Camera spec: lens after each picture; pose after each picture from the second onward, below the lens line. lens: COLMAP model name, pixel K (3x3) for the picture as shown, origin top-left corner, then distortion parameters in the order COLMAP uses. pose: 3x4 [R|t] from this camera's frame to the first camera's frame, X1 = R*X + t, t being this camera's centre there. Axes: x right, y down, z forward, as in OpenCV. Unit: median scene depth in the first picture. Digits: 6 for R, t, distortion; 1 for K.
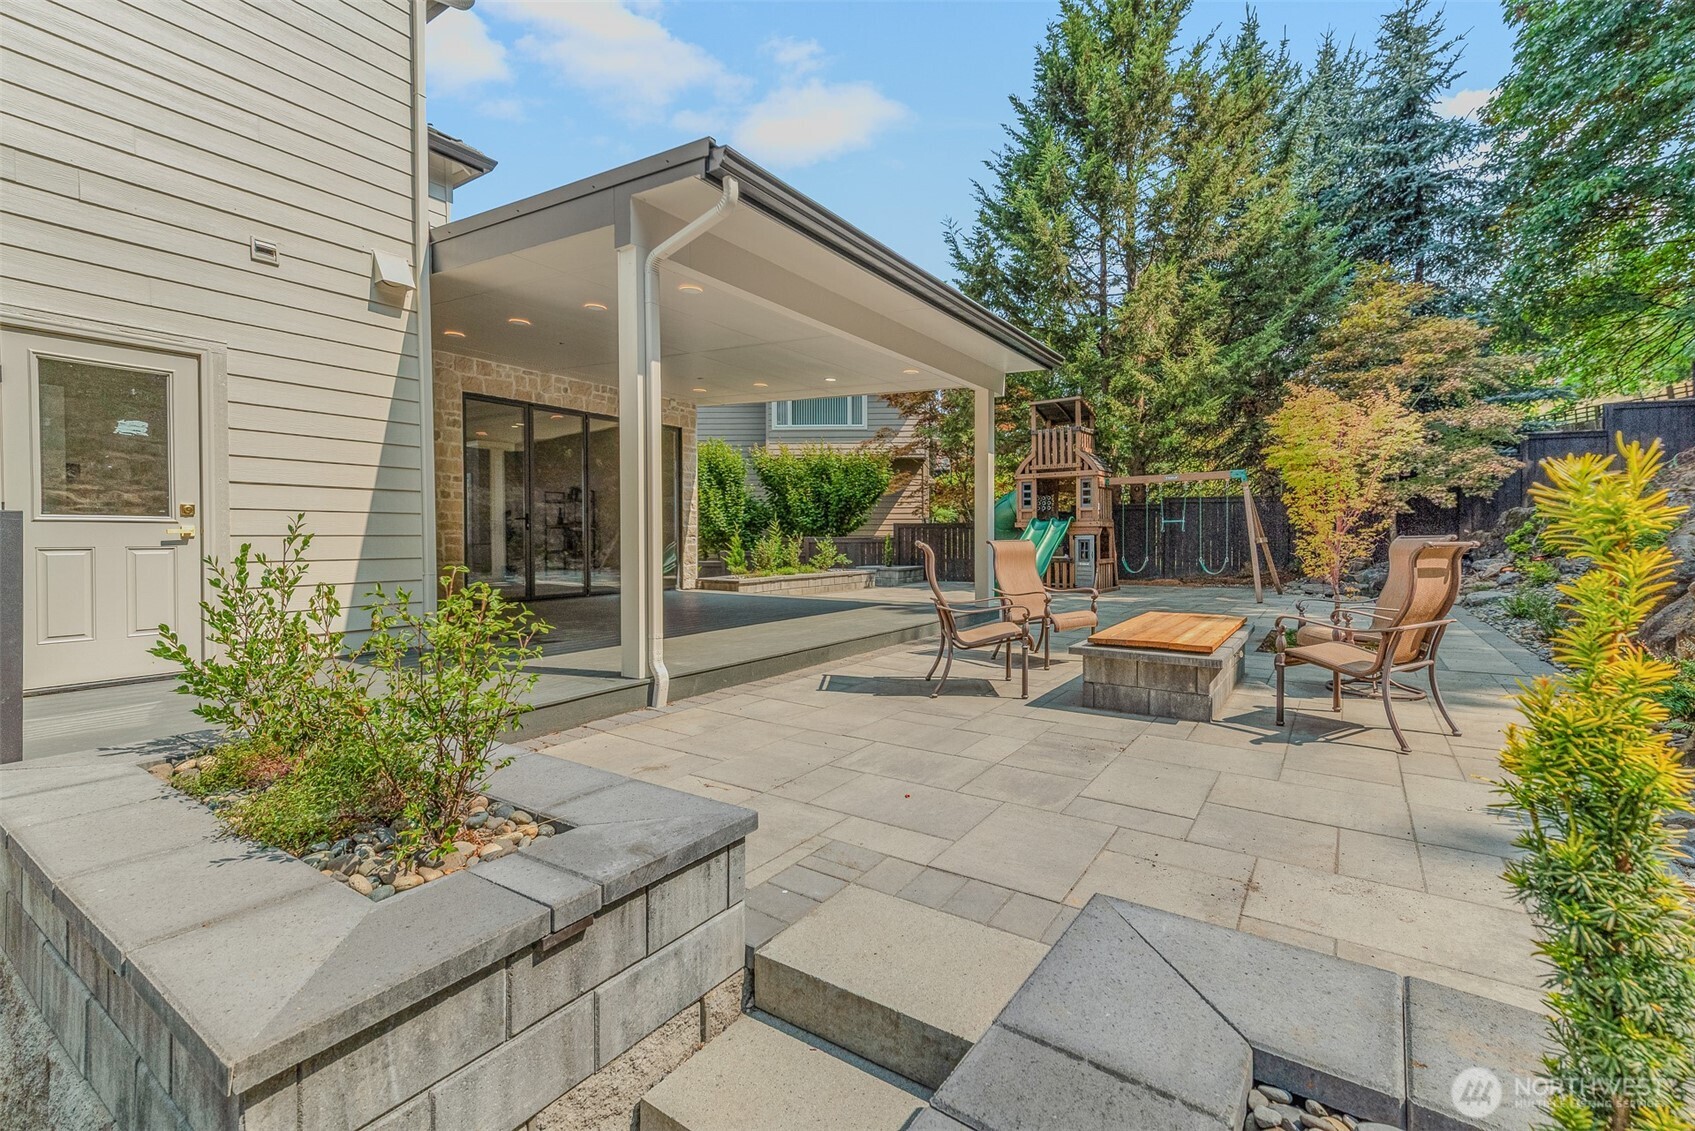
lens RADIAL K [[724.0, 0, 851.2], [0, 724.0, 560.3], [0, 0, 1]] dist [0.019258, 0.000531]
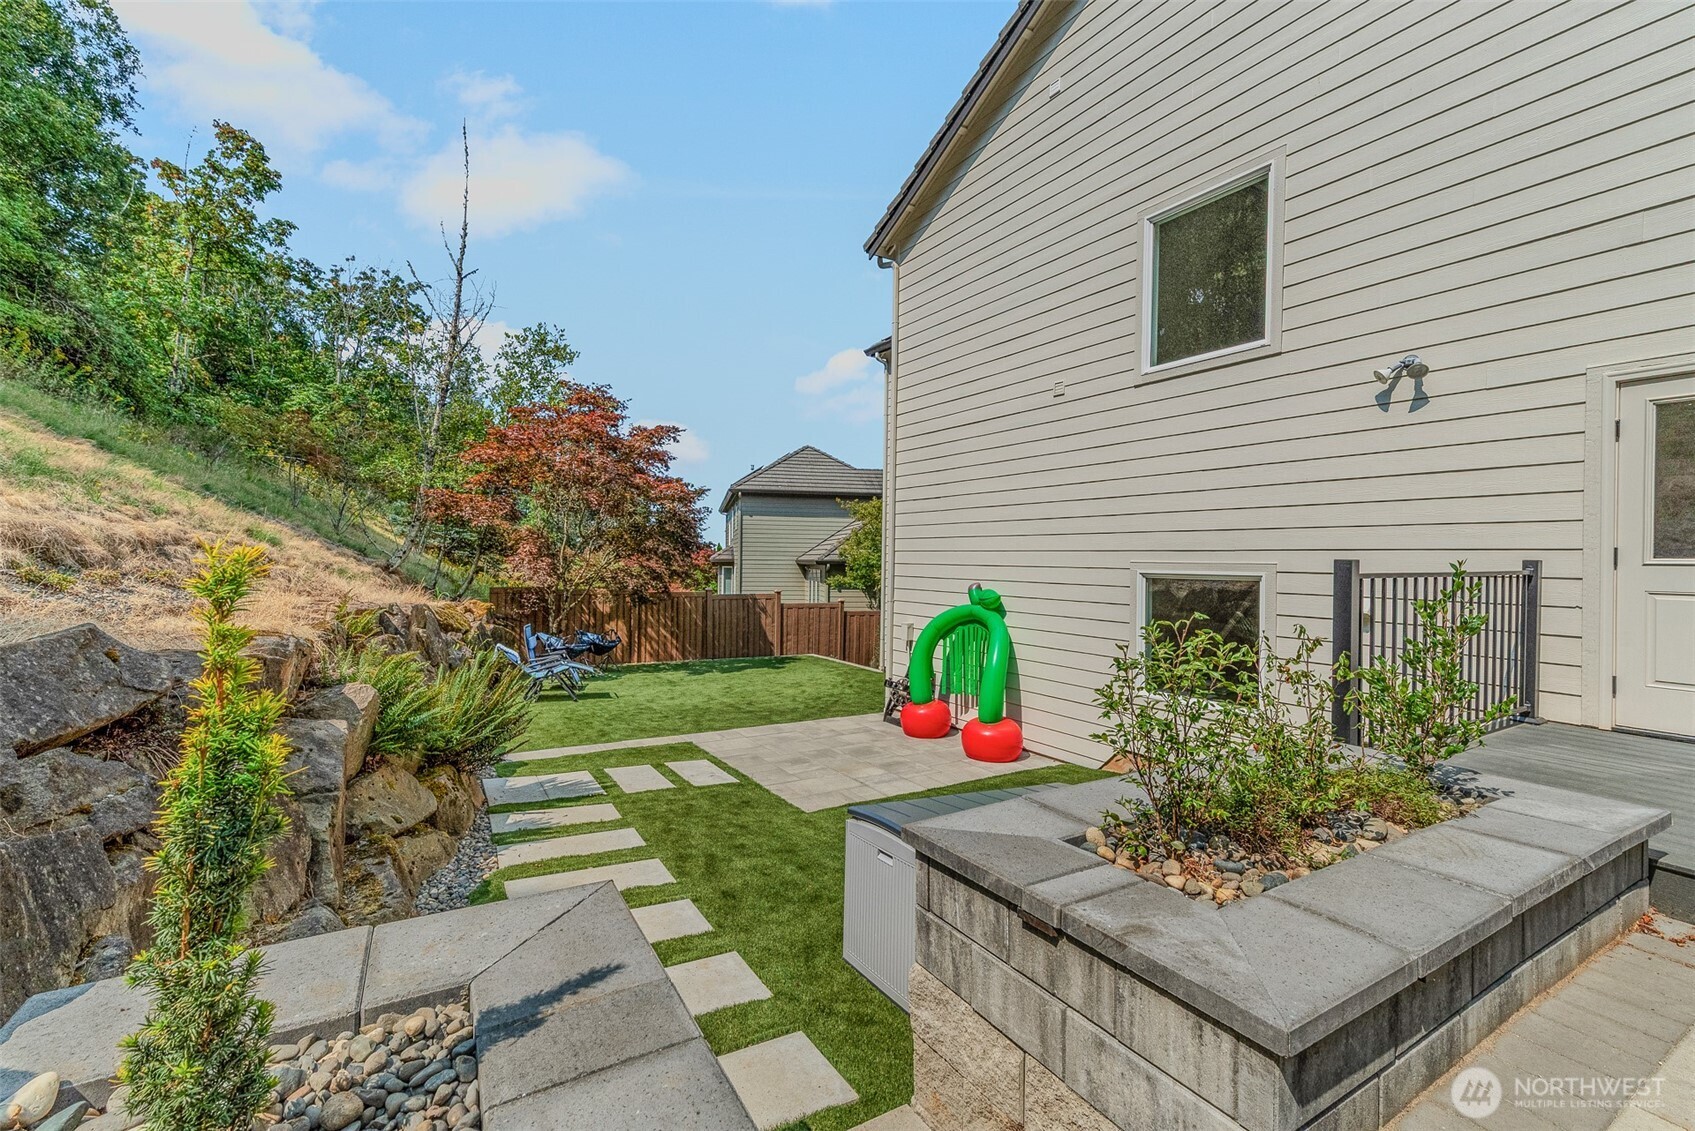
lens RADIAL K [[724.0, 0, 851.2], [0, 724.0, 560.3], [0, 0, 1]] dist [0.019258, 0.000531]
pose [[-0.399746, -0.004236, -0.916616, 0.744323], [-0.041638, 0.999041, 0.013542, -0.071315], [0.915680, 0.043579, -0.399539, 1.074700]]
